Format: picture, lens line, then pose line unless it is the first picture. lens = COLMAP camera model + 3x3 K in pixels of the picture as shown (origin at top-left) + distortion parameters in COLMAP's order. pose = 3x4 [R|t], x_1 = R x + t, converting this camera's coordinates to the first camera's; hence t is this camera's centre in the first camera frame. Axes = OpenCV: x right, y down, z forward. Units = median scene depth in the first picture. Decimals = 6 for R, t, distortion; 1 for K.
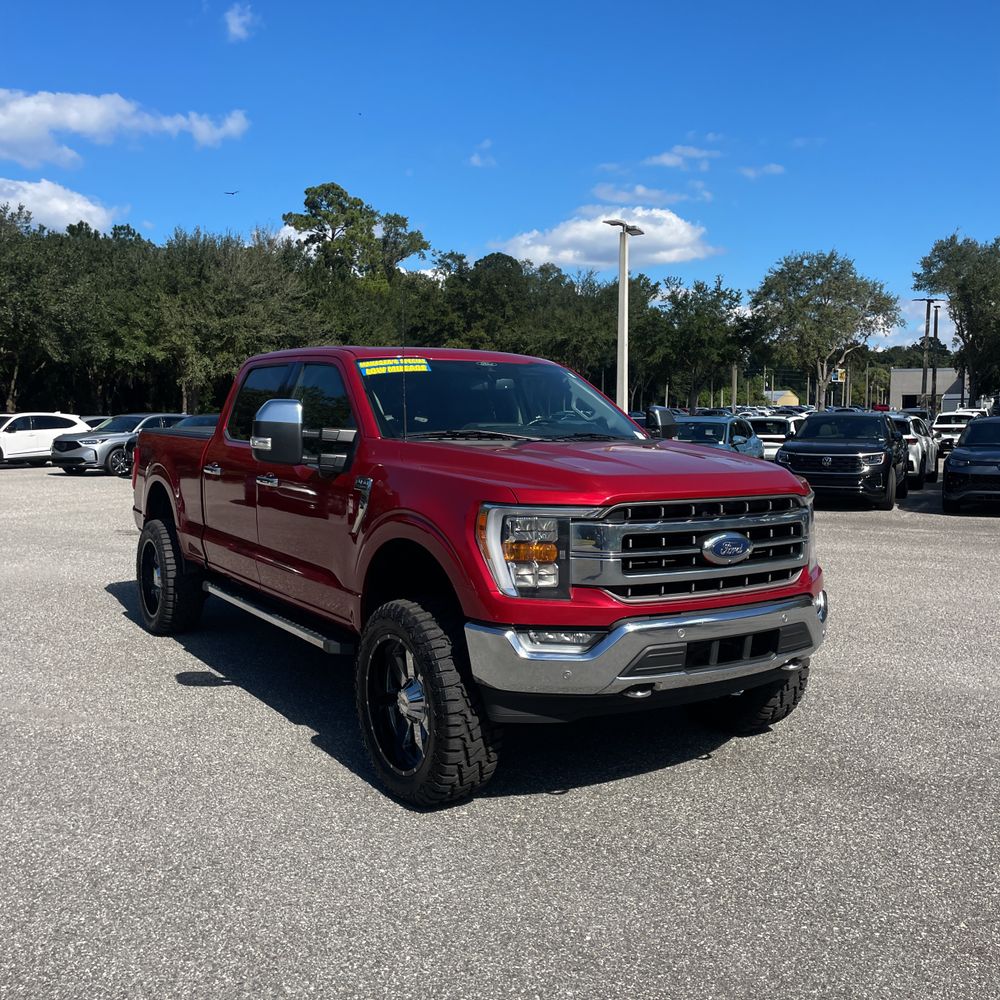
lens RADIAL K [[1011.3, 0, 500.0], [0, 1011.3, 461.4], [0, 0, 1]] dist [0.040669, -0.011173]
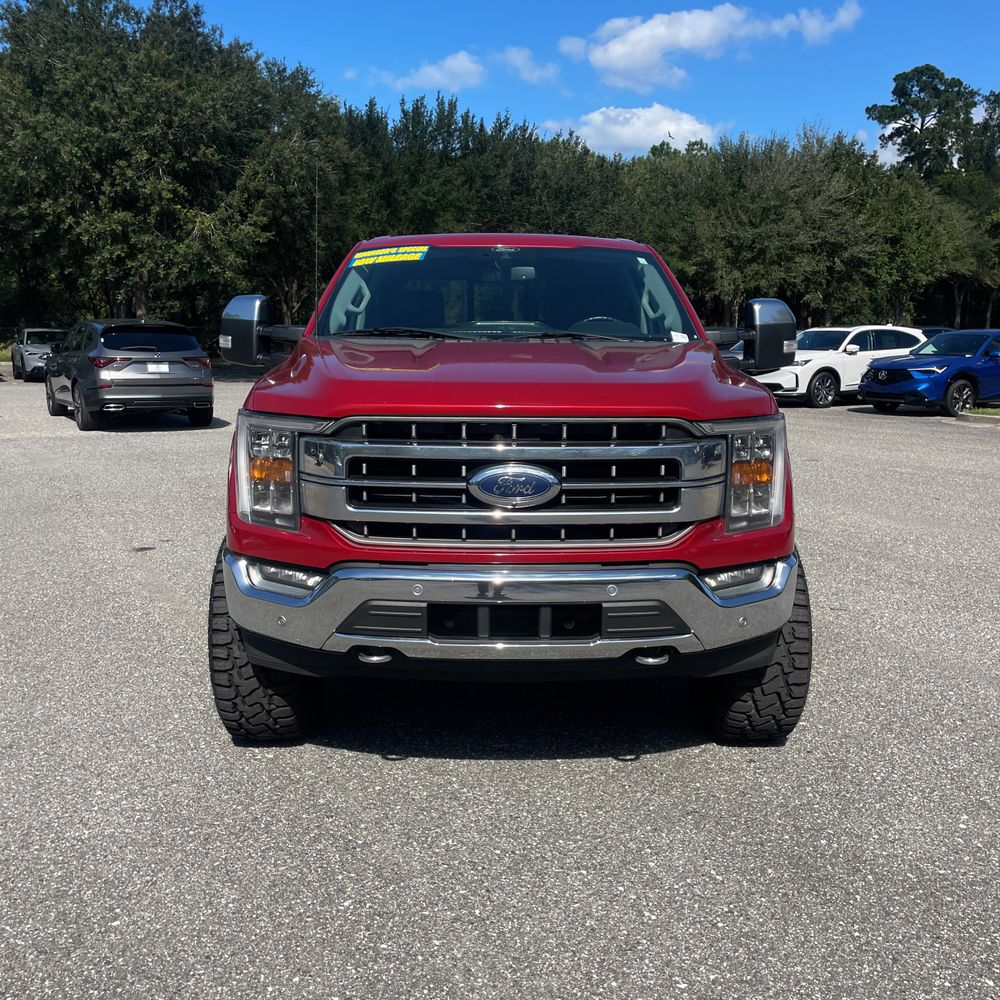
lens RADIAL K [[1000.8, 0, 496.6], [0, 1000.8, 496.5], [0, 0, 1]] dist [0.128953, -0.188101]
pose [[0.845211, 0.084102, -0.527775, 0.051291], [-0.022561, 0.992275, 0.121990, 0.000484], [0.533957, -0.091200, 0.840579, 0.033167]]
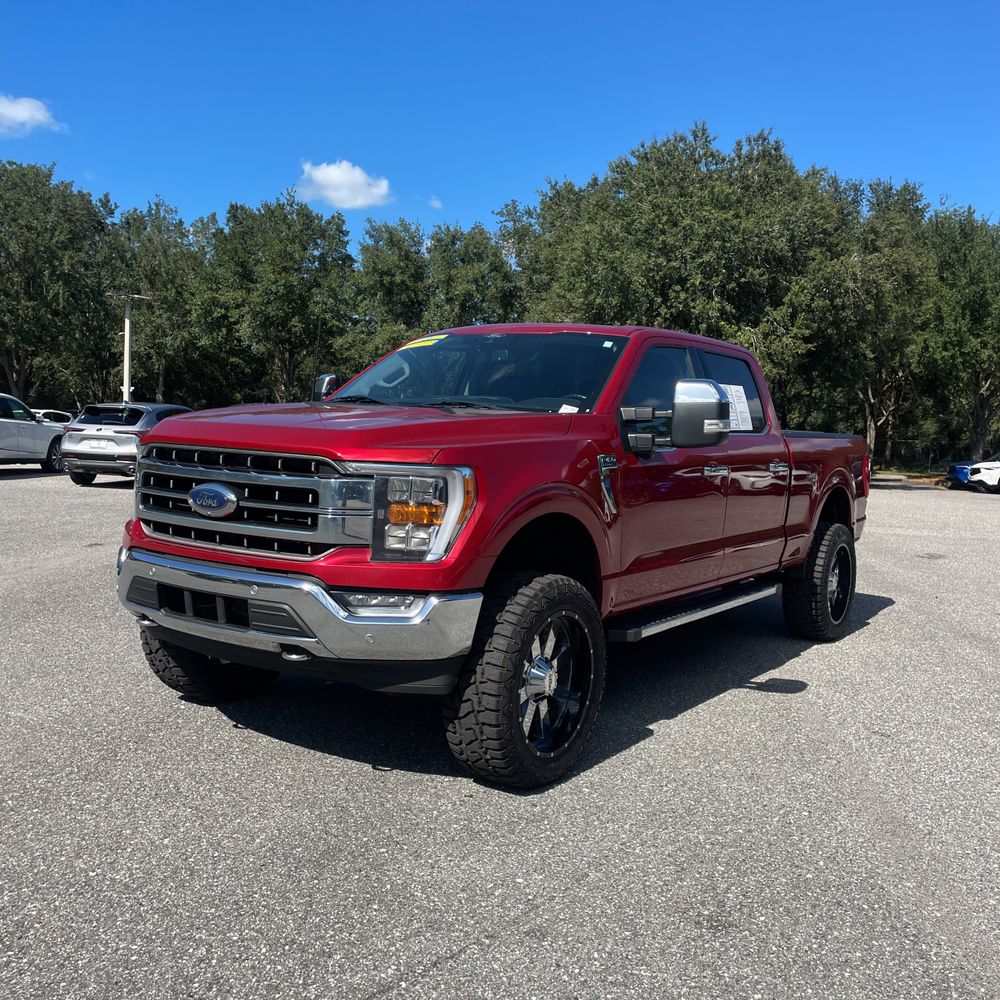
lens RADIAL K [[992.3, 0, 496.3], [0, 992.3, 491.4], [0, 0, 1]] dist [0.120292, -0.169790]
pose [[0.391636, 0.070975, -0.917379, 0.102097], [-0.084568, 0.995577, 0.040923, 0.001484], [0.916226, 0.061554, 0.395906, 0.075178]]
